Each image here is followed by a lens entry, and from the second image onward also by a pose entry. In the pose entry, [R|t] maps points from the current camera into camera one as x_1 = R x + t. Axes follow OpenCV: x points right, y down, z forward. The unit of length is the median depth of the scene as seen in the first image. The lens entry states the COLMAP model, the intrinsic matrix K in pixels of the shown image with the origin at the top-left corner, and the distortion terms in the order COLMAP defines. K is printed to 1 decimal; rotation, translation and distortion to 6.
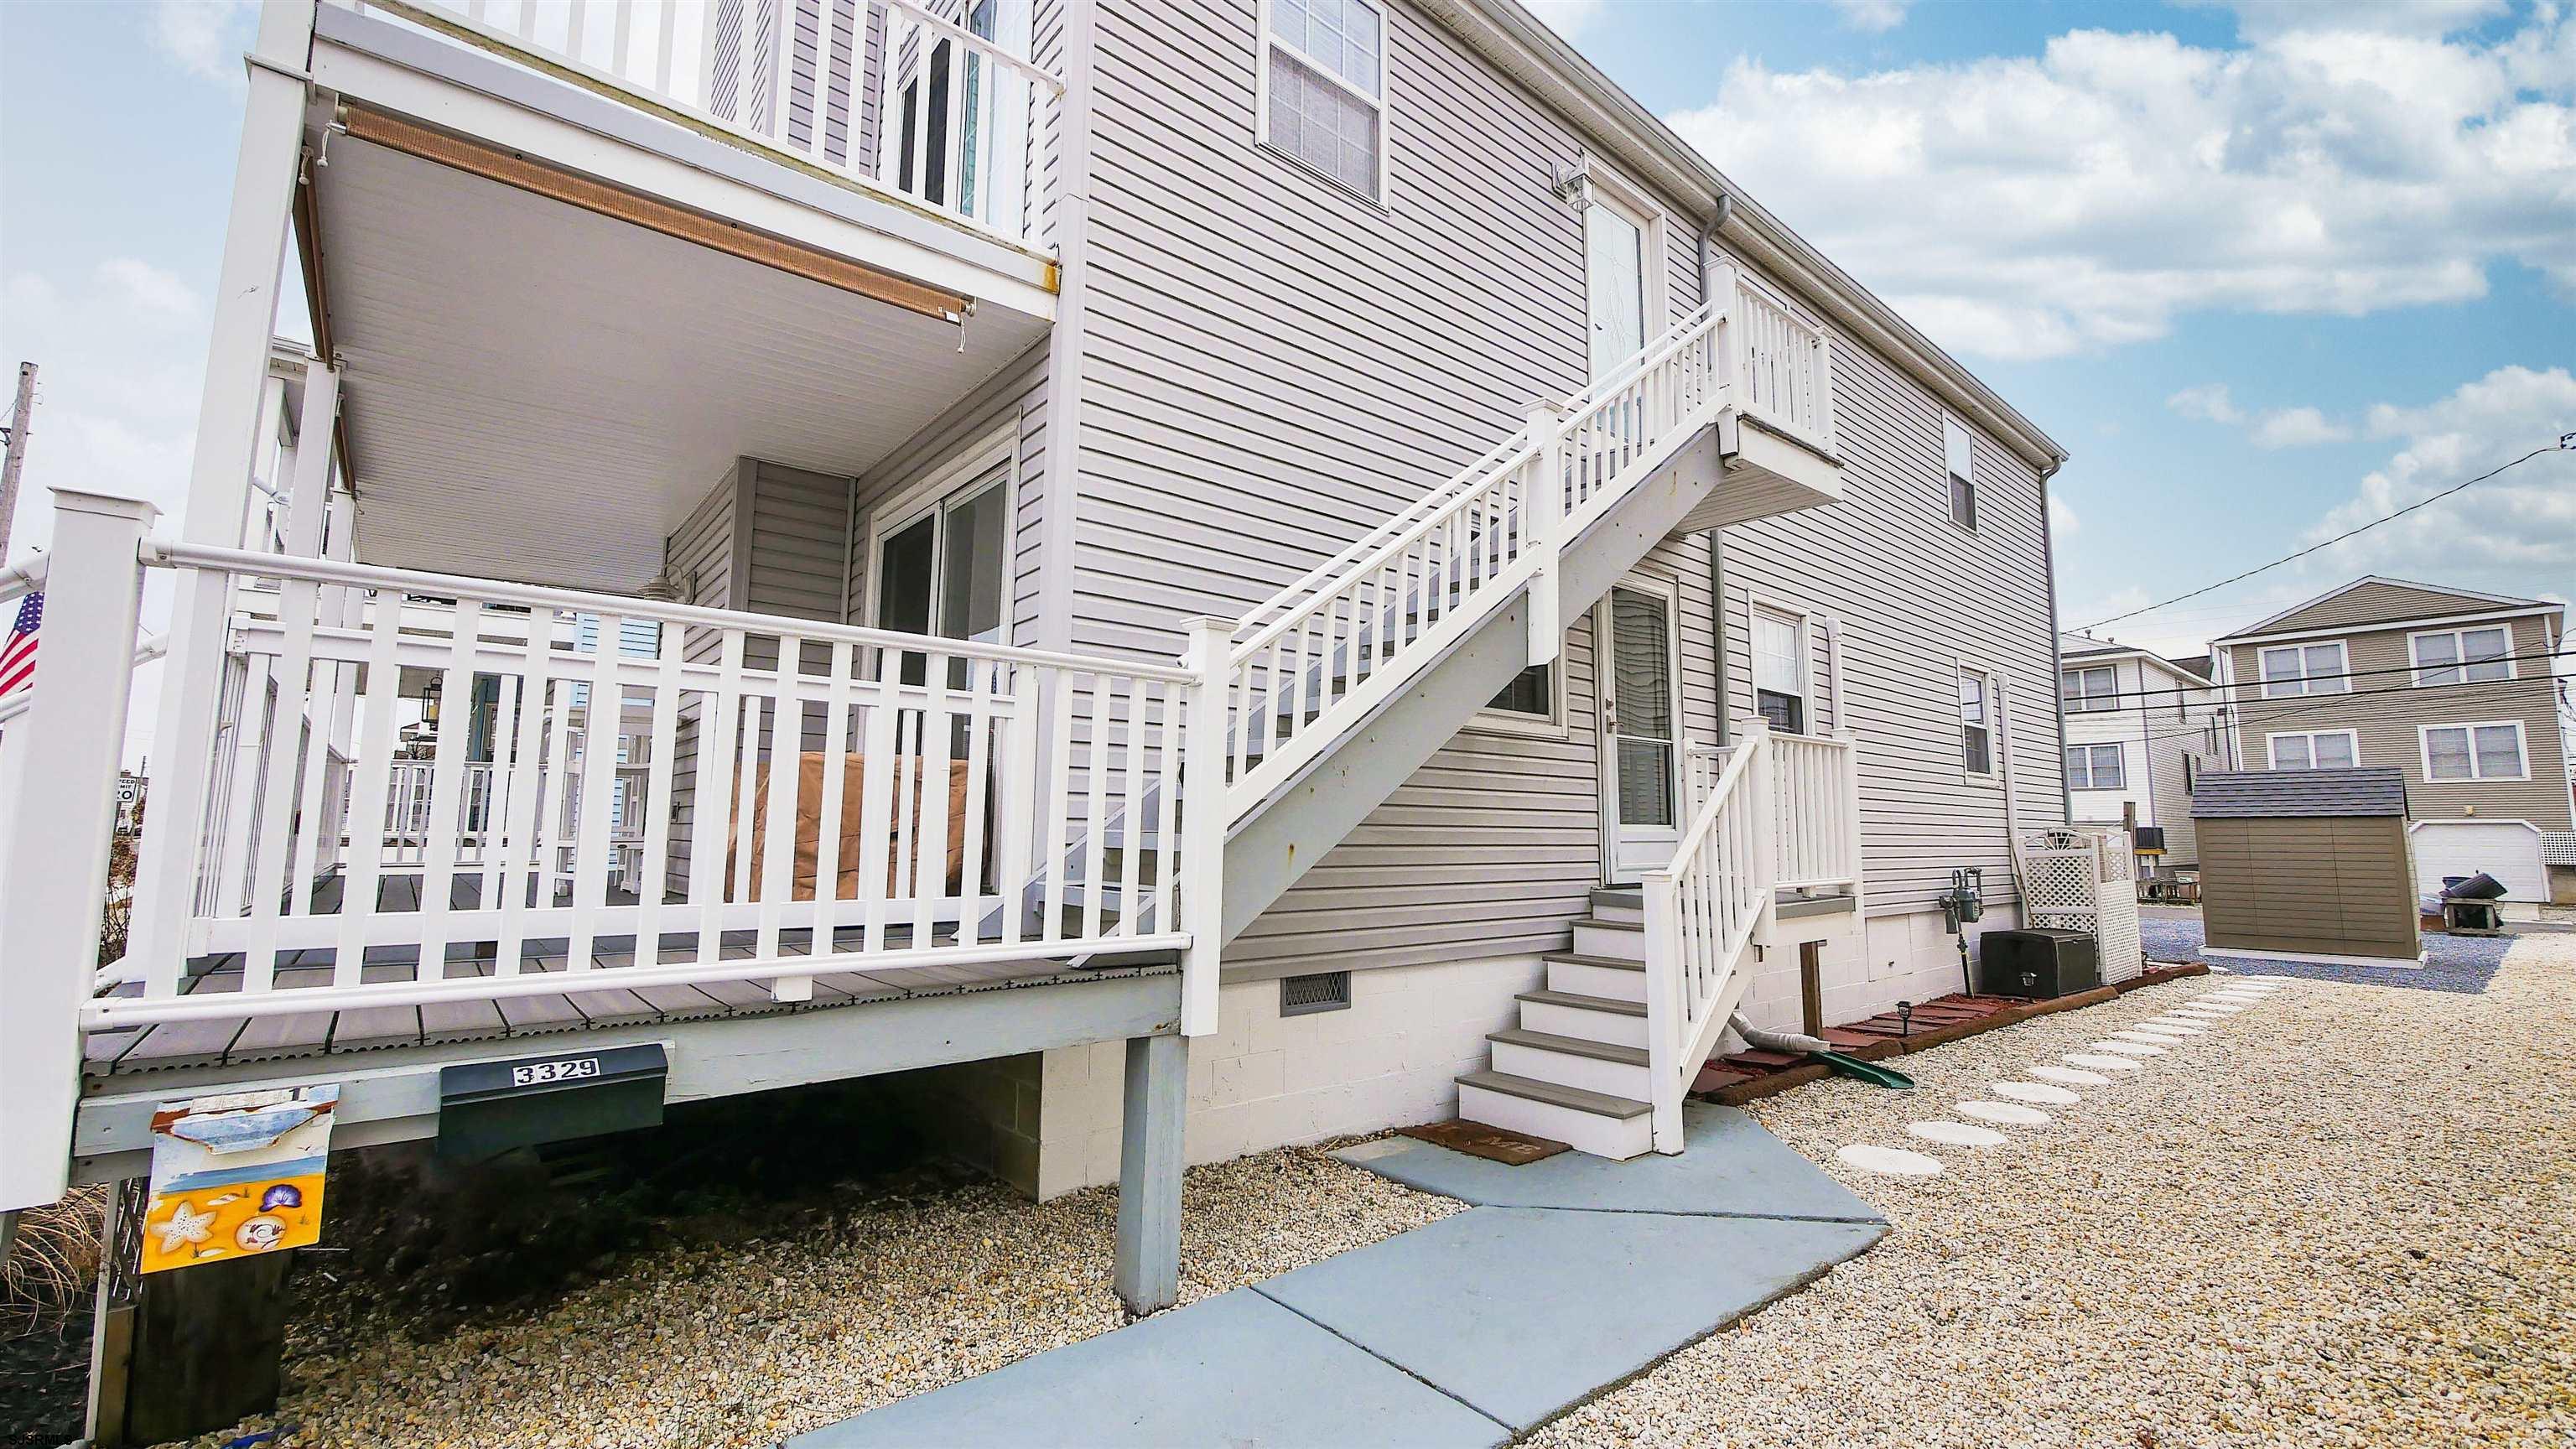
lens RADIAL K [[1062.9, 0, 1288.6], [0, 1062.9, 705.8], [0, 0, 1]] dist [-0.009809, 0.001603]
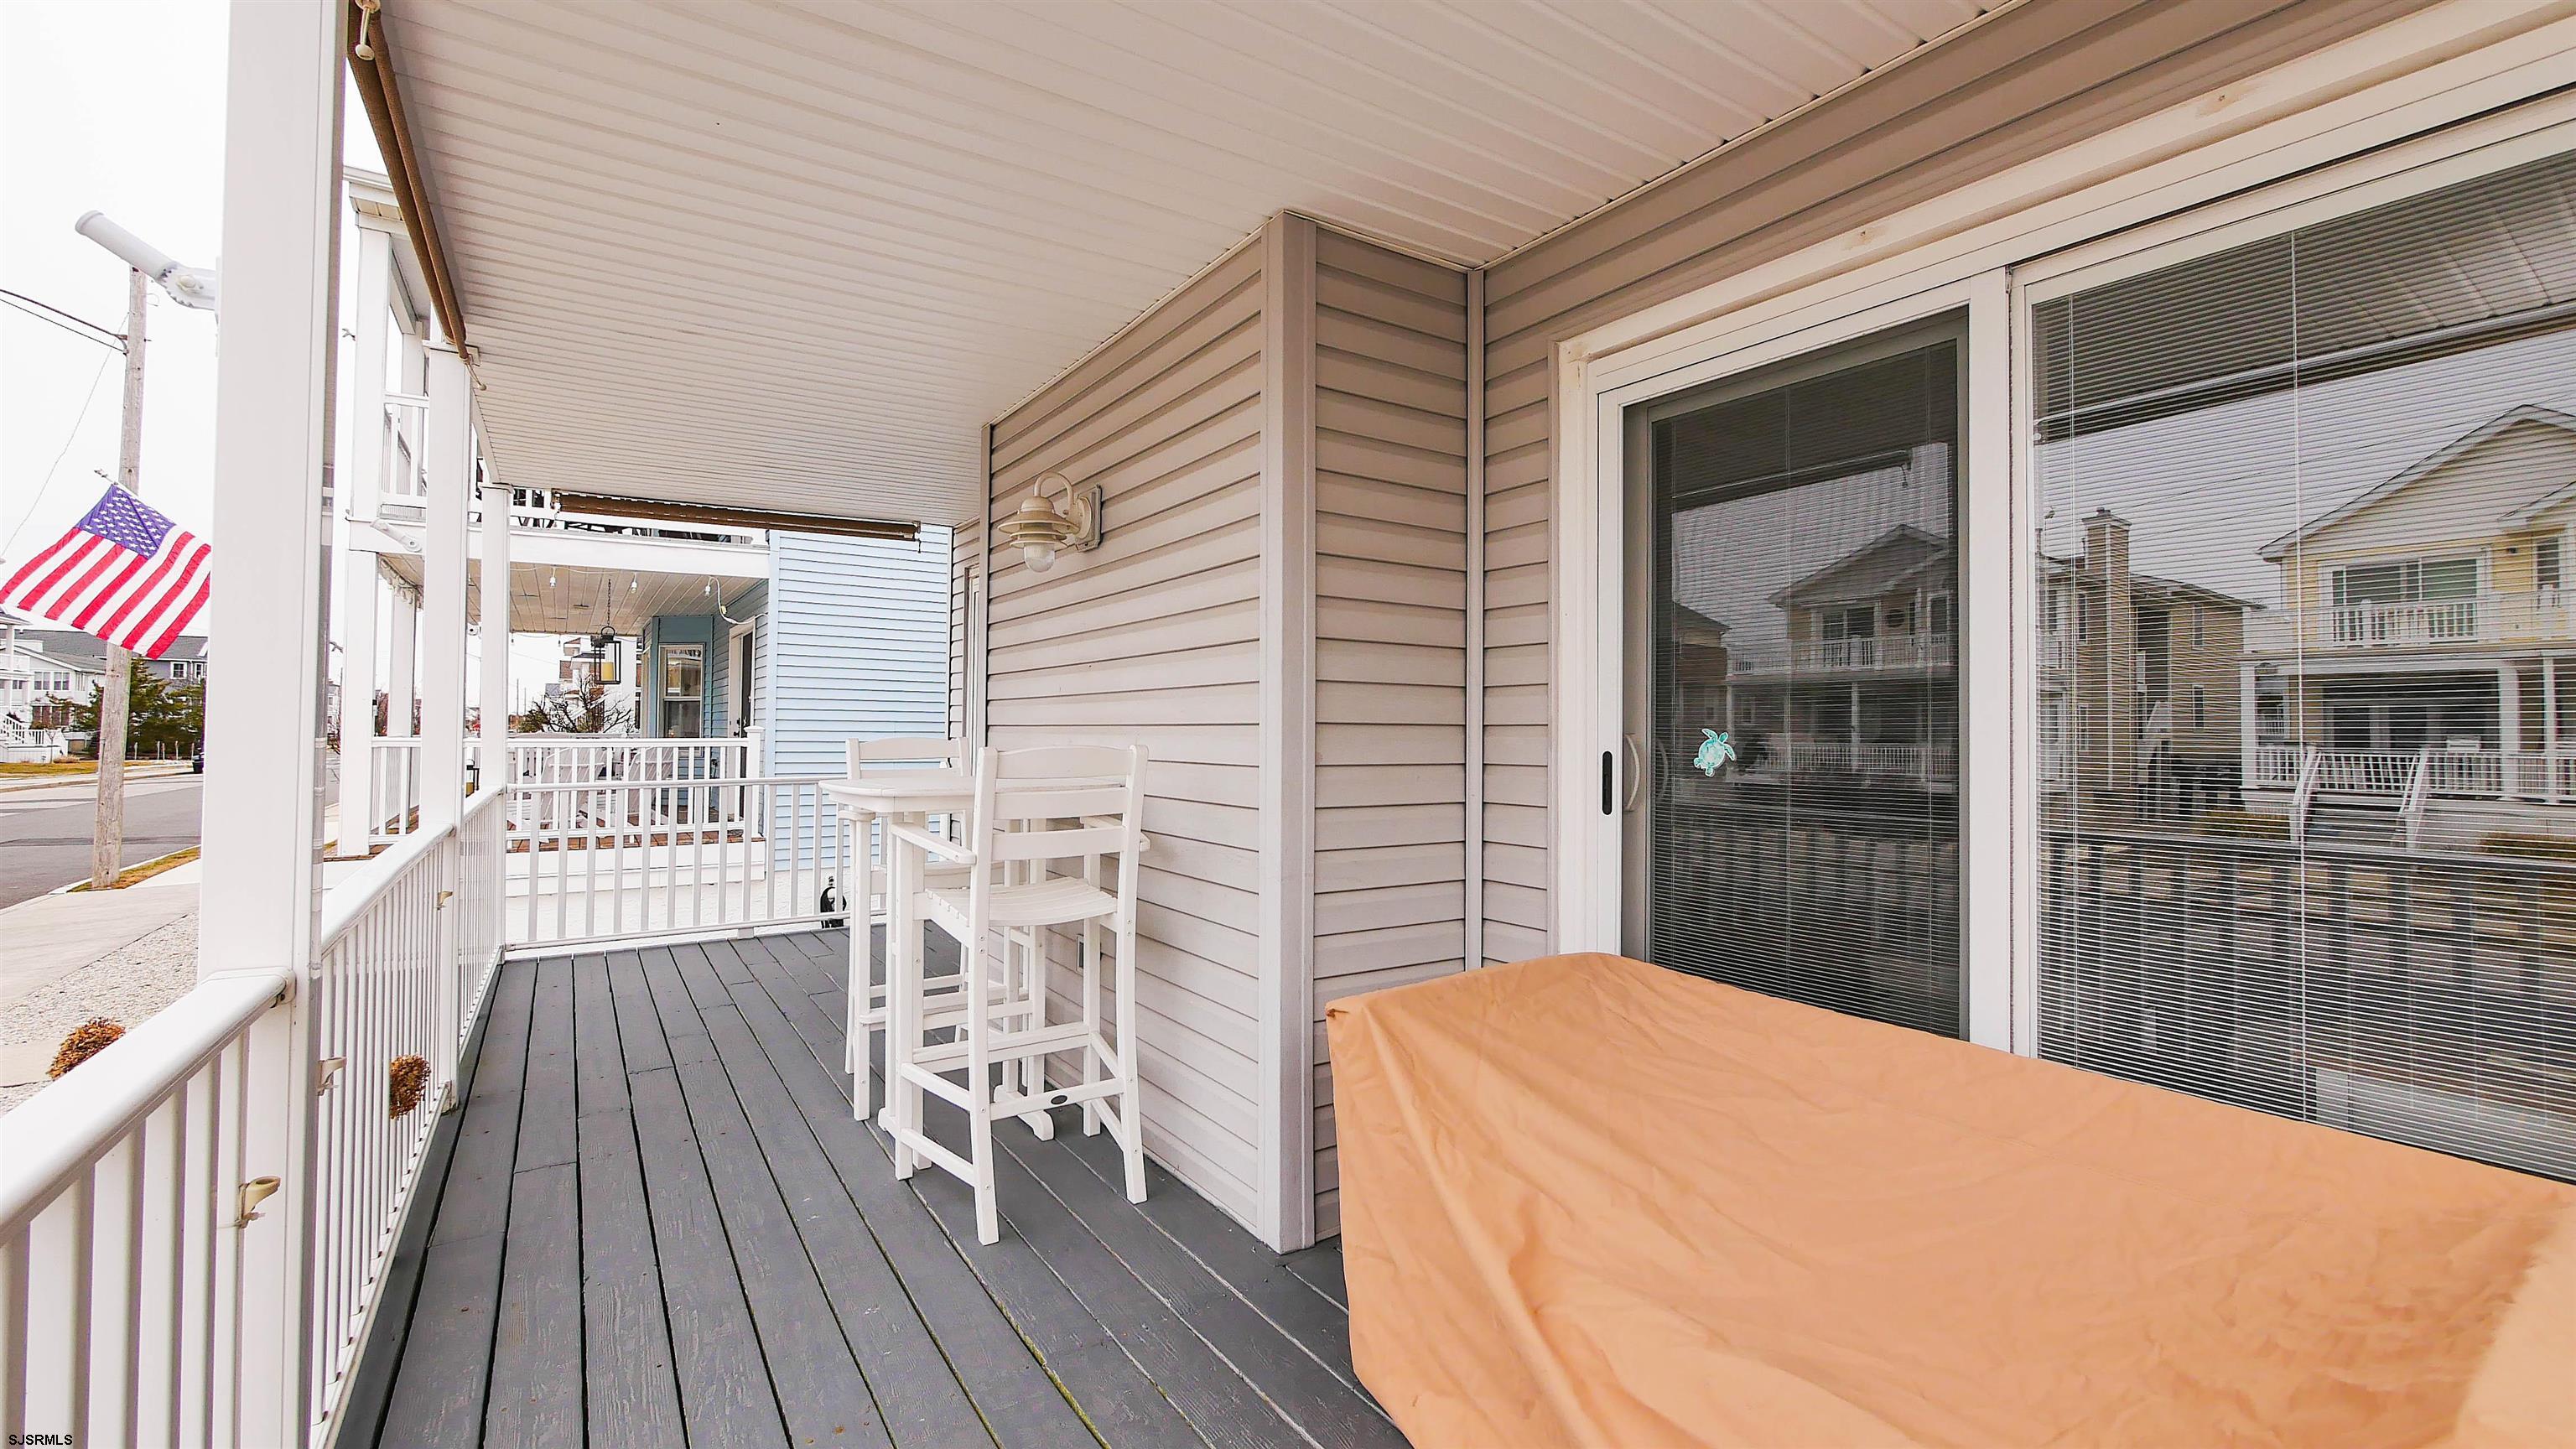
lens RADIAL K [[1062.9, 0, 1288.6], [0, 1062.9, 705.8], [0, 0, 1]] dist [-0.009809, 0.001603]
pose [[0.995104, -0.003508, -0.098768, -0.434903], [0.013012, 0.995320, 0.095753, -0.072425], [0.097970, -0.096569, 0.990493, 0.511333]]
